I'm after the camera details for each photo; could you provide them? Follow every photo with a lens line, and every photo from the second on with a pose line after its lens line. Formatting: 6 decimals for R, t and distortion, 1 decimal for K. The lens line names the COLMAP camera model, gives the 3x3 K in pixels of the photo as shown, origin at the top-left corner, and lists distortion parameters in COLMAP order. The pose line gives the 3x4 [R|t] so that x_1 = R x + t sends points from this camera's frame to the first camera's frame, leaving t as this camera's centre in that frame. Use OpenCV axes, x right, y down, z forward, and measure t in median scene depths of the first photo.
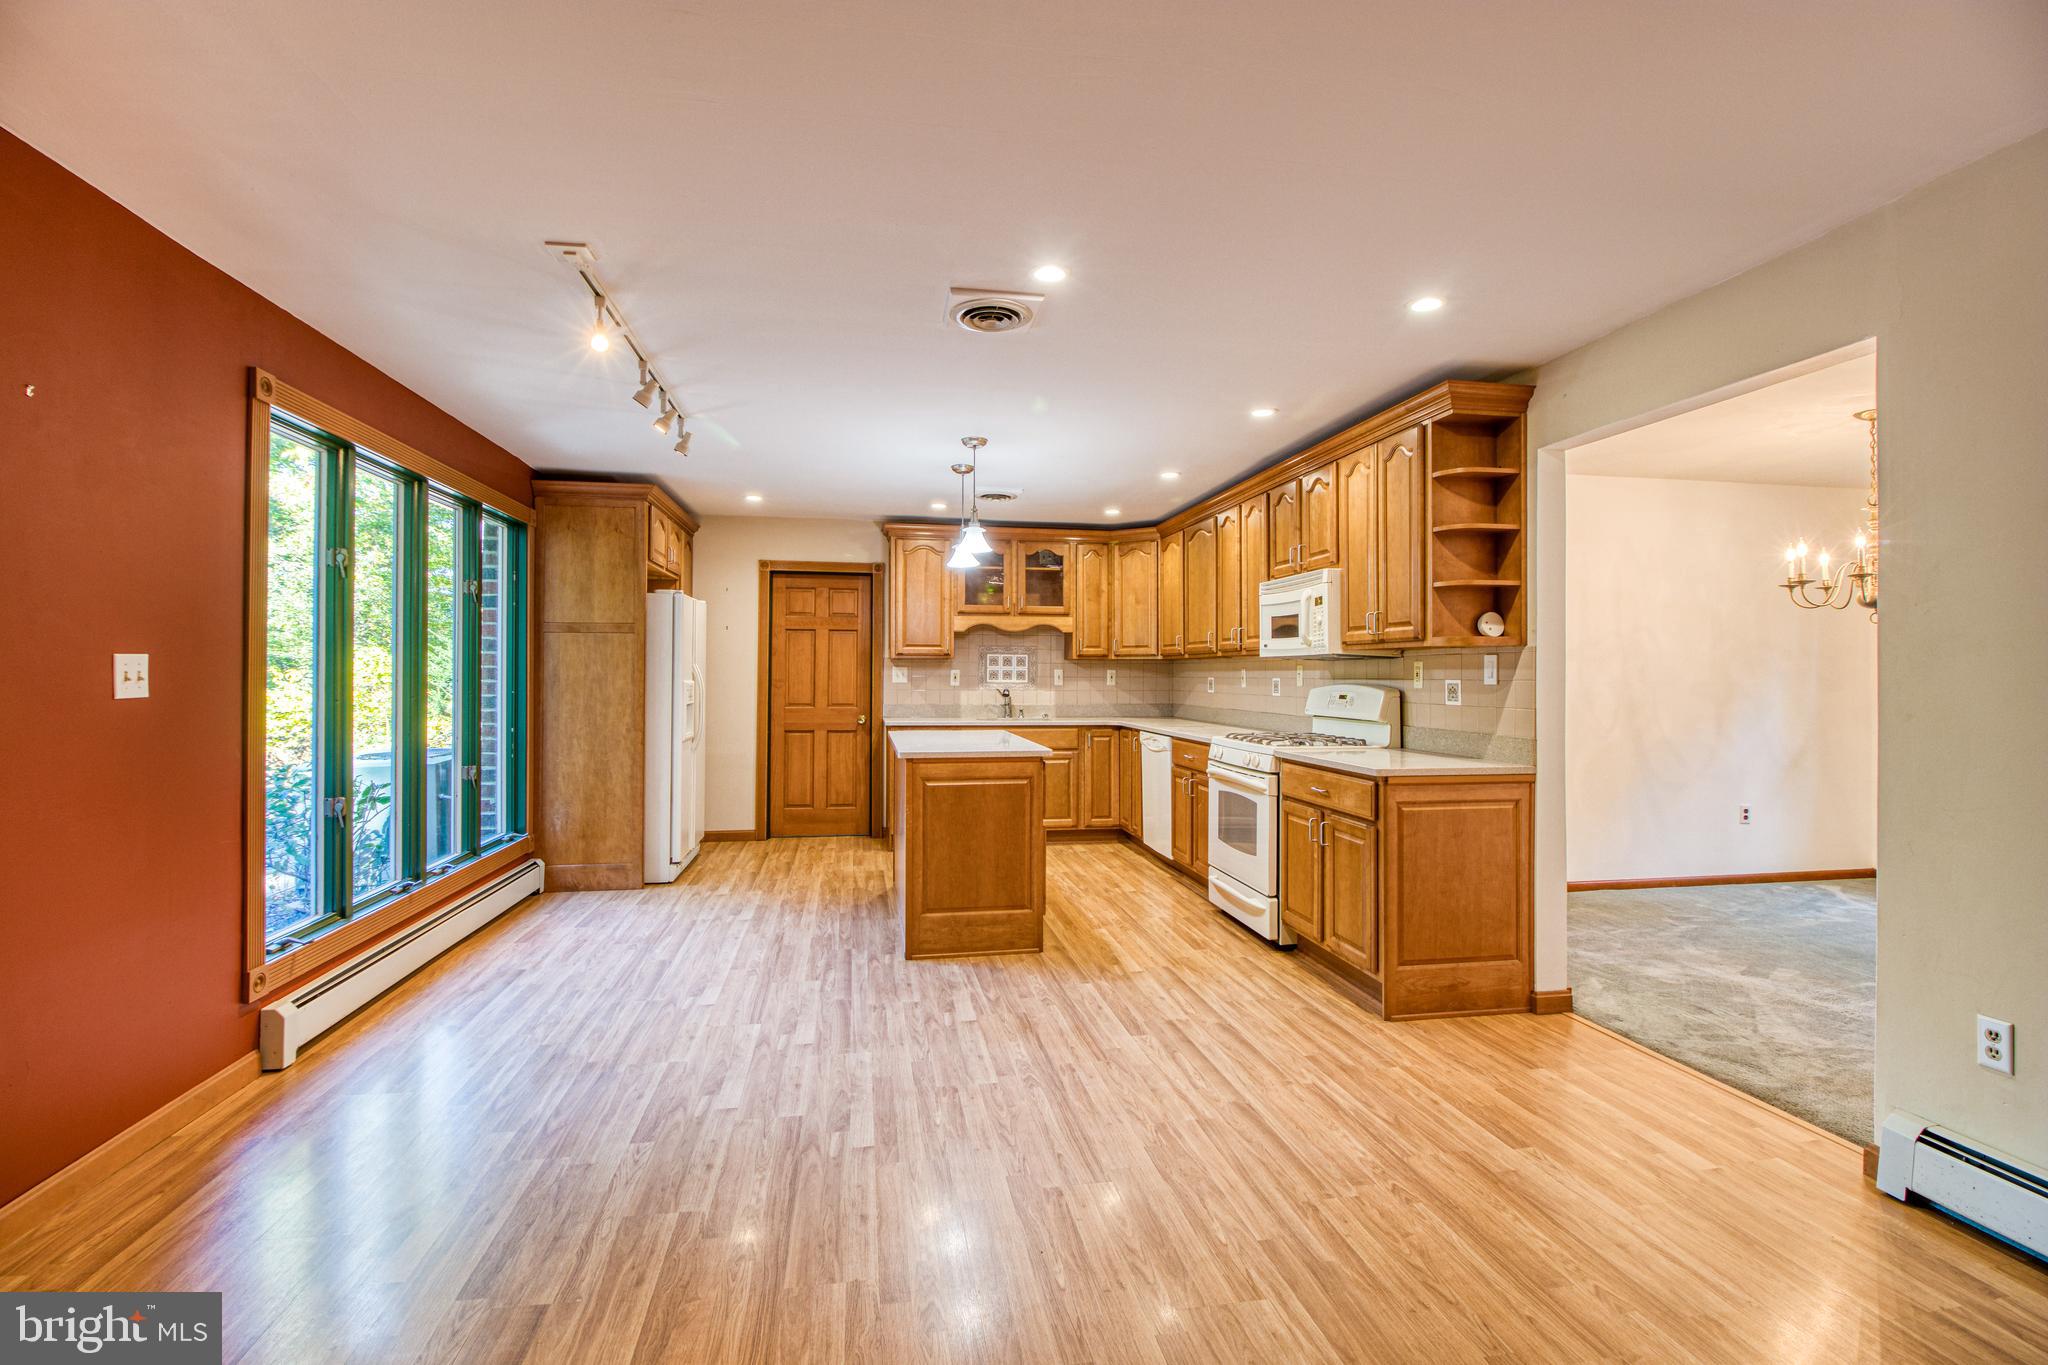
lens RADIAL K [[950.9, 0, 1031.1], [0, 950.9, 662.9], [0, 0, 1]] dist [0.000382, -0.014984]
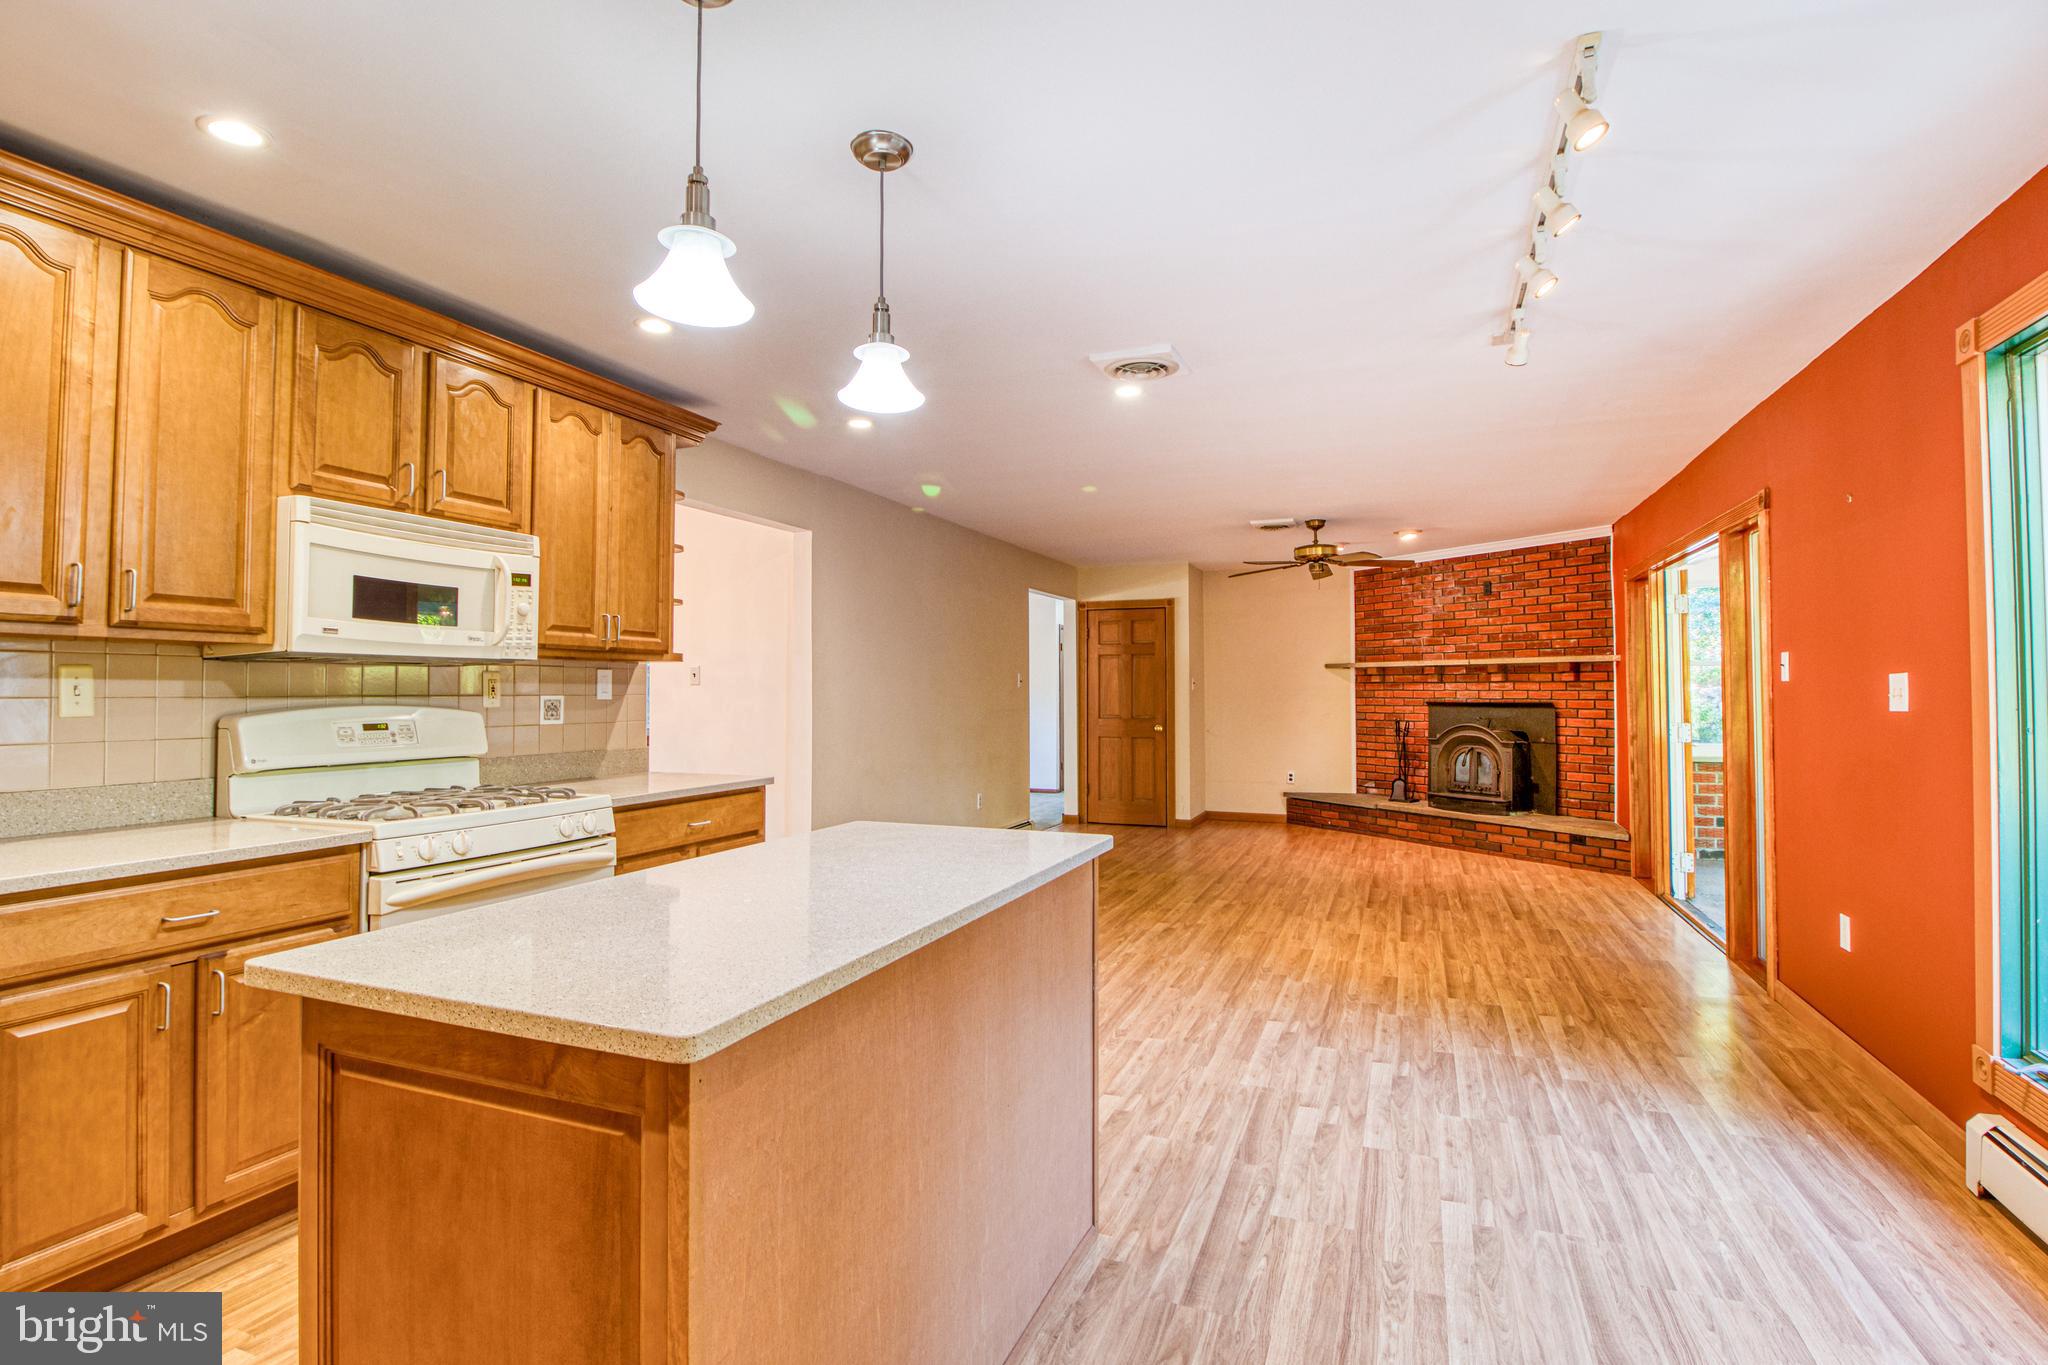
lens RADIAL K [[950.9, 0, 1031.1], [0, 950.9, 662.9], [0, 0, 1]] dist [0.000382, -0.014984]
pose [[-0.848332, 0.013768, 0.529286, -0.327166], [-0.007670, 0.999237, -0.038285, 0.015096], [-0.529410, -0.036538, -0.847579, 1.262532]]
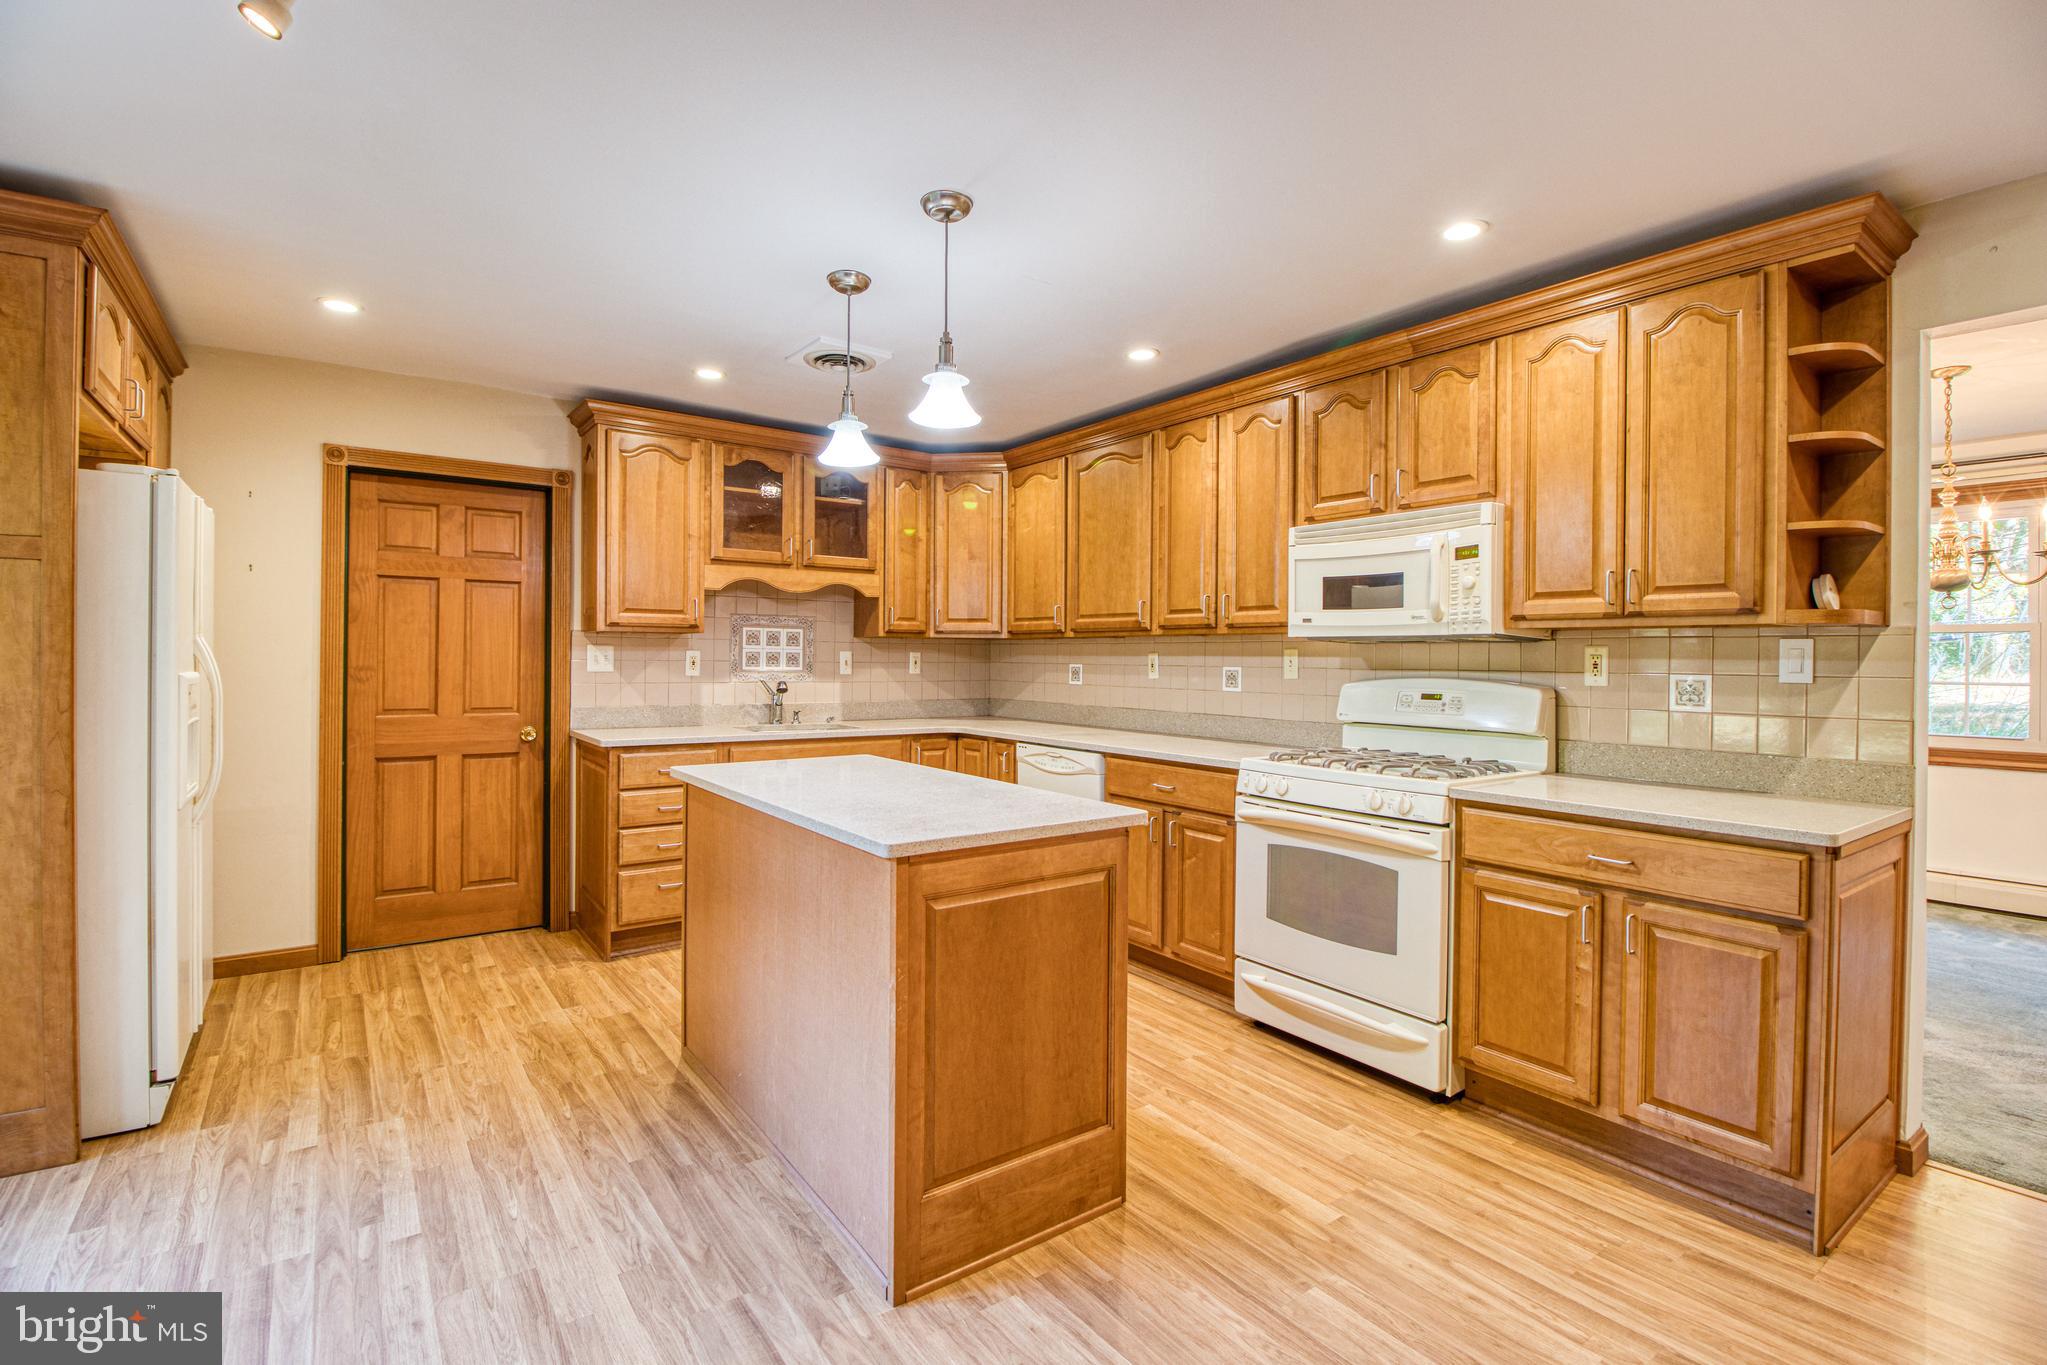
lens RADIAL K [[950.4, 0, 1030.6], [0, 950.4, 663.0], [0, 0, 1]] dist [0.000382, -0.014984]
pose [[0.900904, 0.001558, 0.434016, -0.228749], [-0.010676, 0.999770, 0.018573, 0.001655], [-0.433888, -0.021366, 0.900714, 0.496716]]
